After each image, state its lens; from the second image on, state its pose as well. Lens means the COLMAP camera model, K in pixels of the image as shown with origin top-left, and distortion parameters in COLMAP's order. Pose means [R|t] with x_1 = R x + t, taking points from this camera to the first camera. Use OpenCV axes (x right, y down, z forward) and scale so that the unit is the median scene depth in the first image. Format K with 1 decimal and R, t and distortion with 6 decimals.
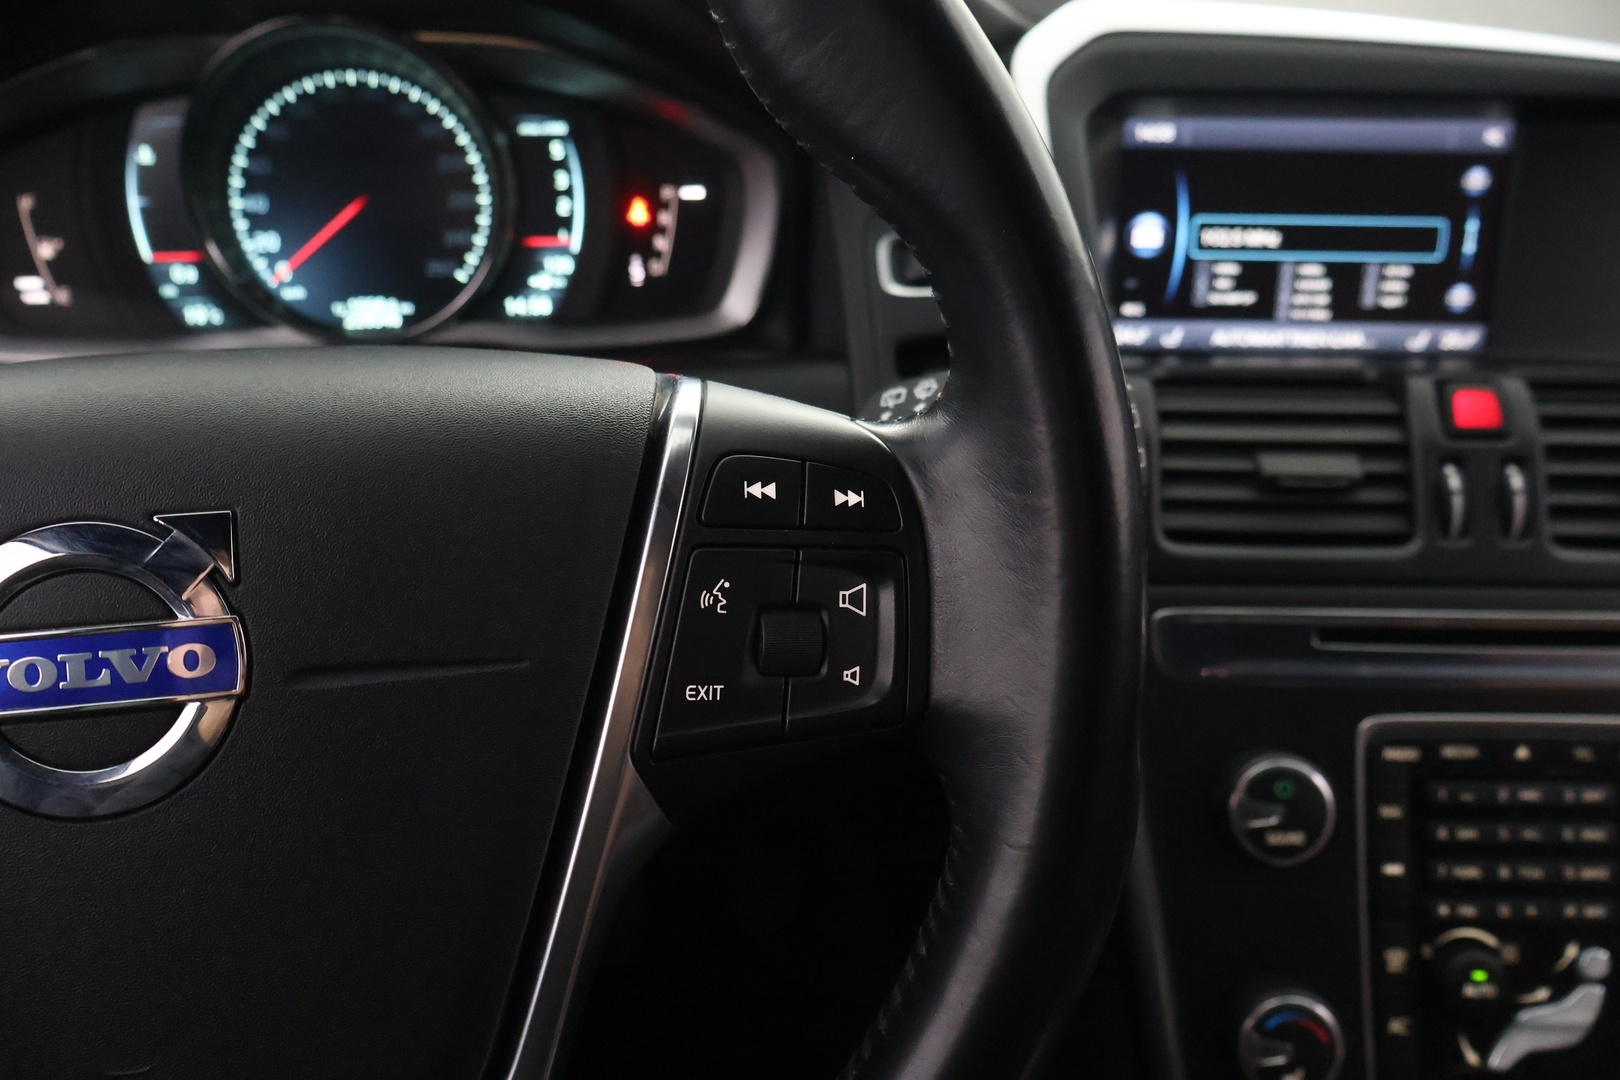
lens RADIAL K [[1339.7, 0, 810.0], [0, 1339.7, 540.0], [0, 0, 1]] dist [-0.009080, 0.019948]
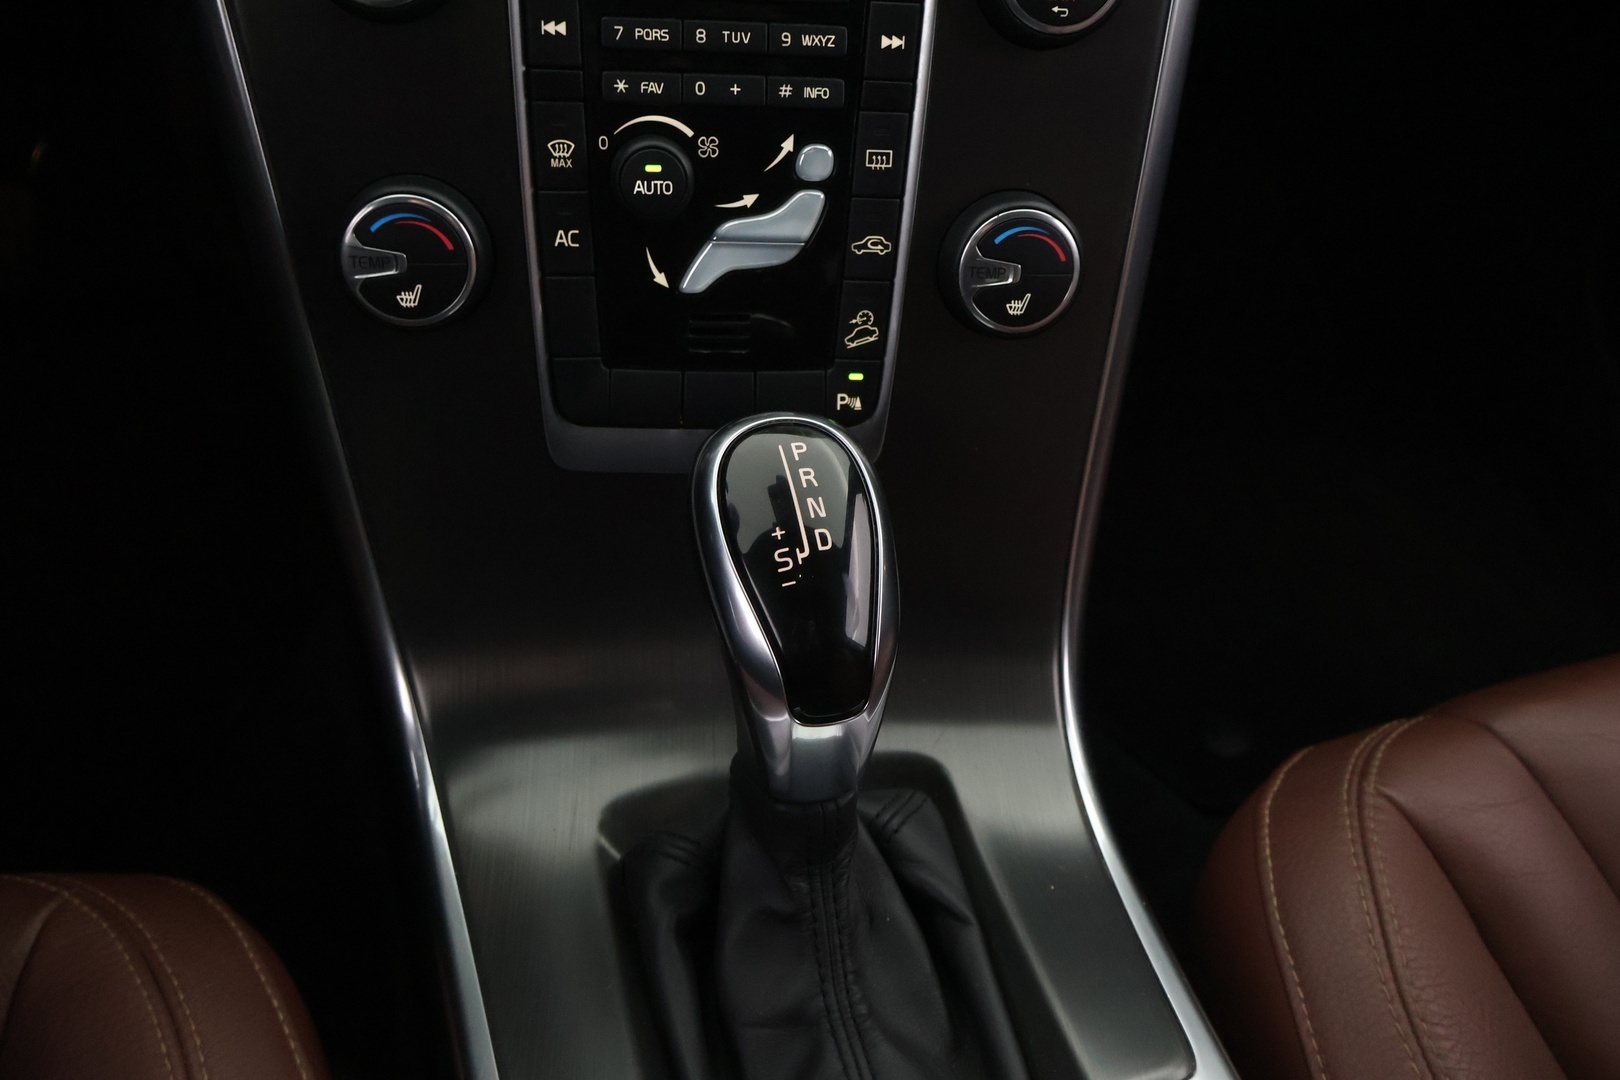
lens RADIAL K [[1339.7, 0, 810.0], [0, 1339.7, 540.0], [0, 0, 1]] dist [-0.009080, 0.019948]
pose [[0.990626, -0.018794, 0.135304, 0.471578], [-0.035600, 0.920746, 0.388536, 0.214528], [-0.131882, -0.389710, 0.911446, 0.191253]]
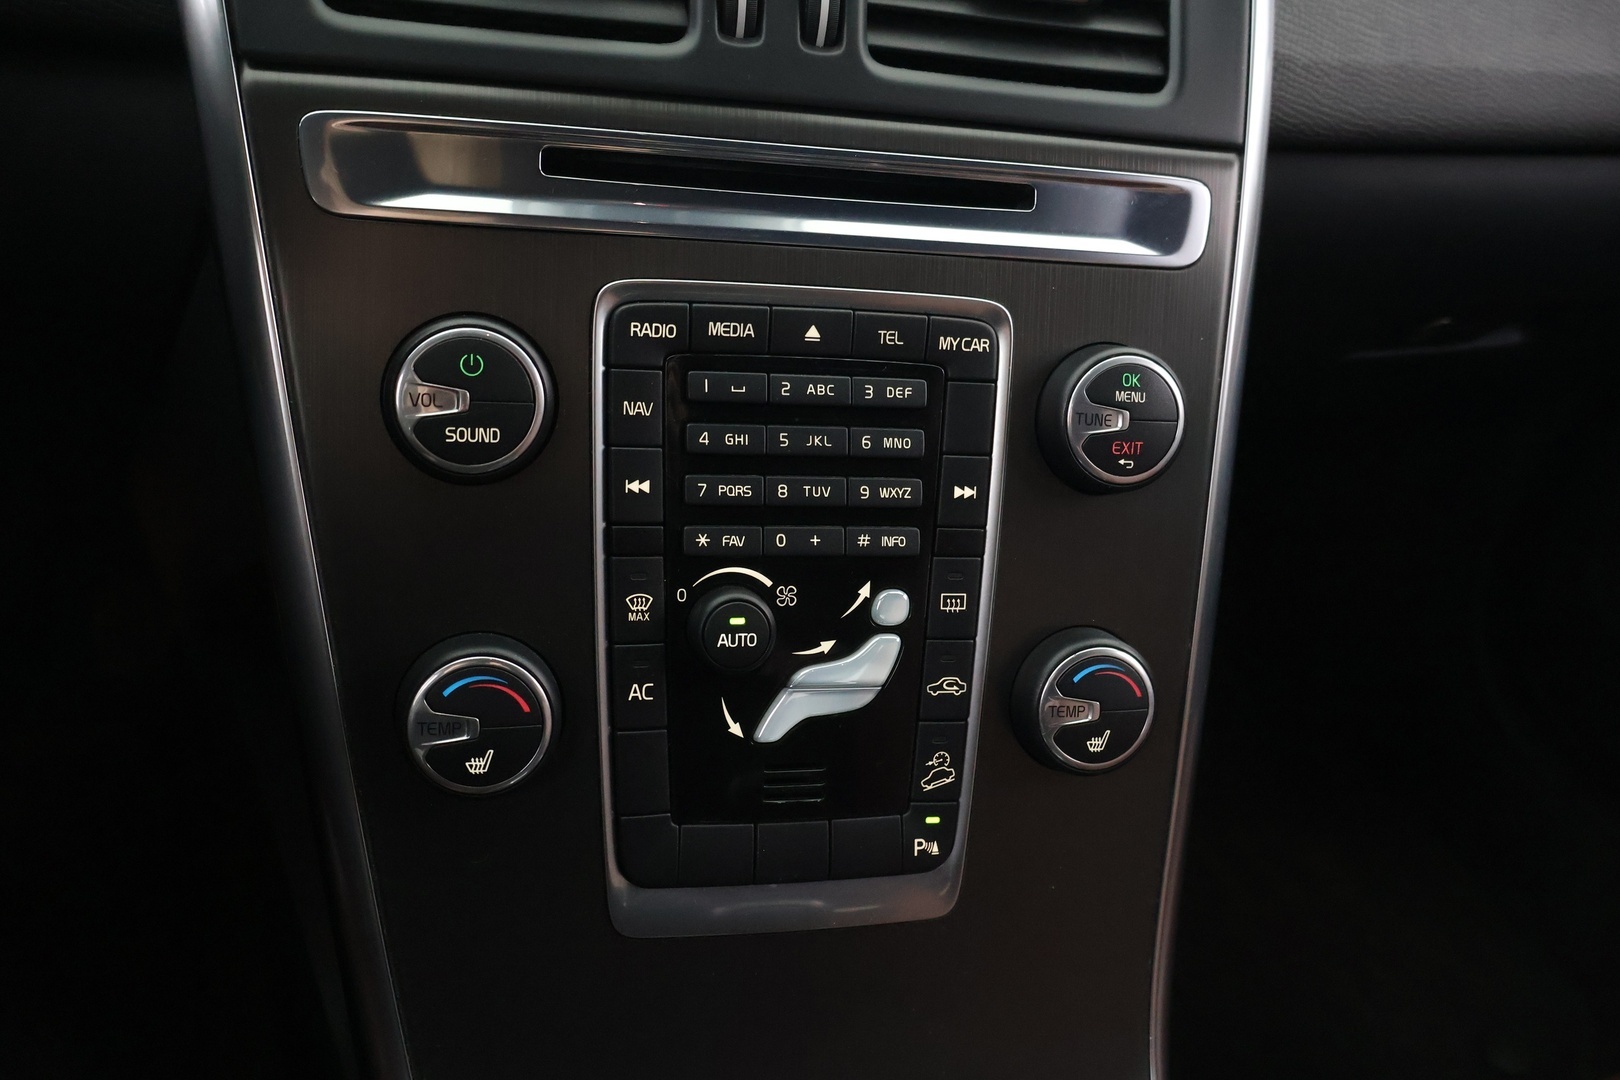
lens RADIAL K [[1339.7, 0, 810.0], [0, 1339.7, 540.0], [0, 0, 1]] dist [-0.009080, 0.019948]
pose [[0.968157, -0.001930, 0.250336, 0.343077], [-0.032624, 0.990470, 0.133808, 0.173737], [-0.248209, -0.137714, 0.958868, 0.263773]]
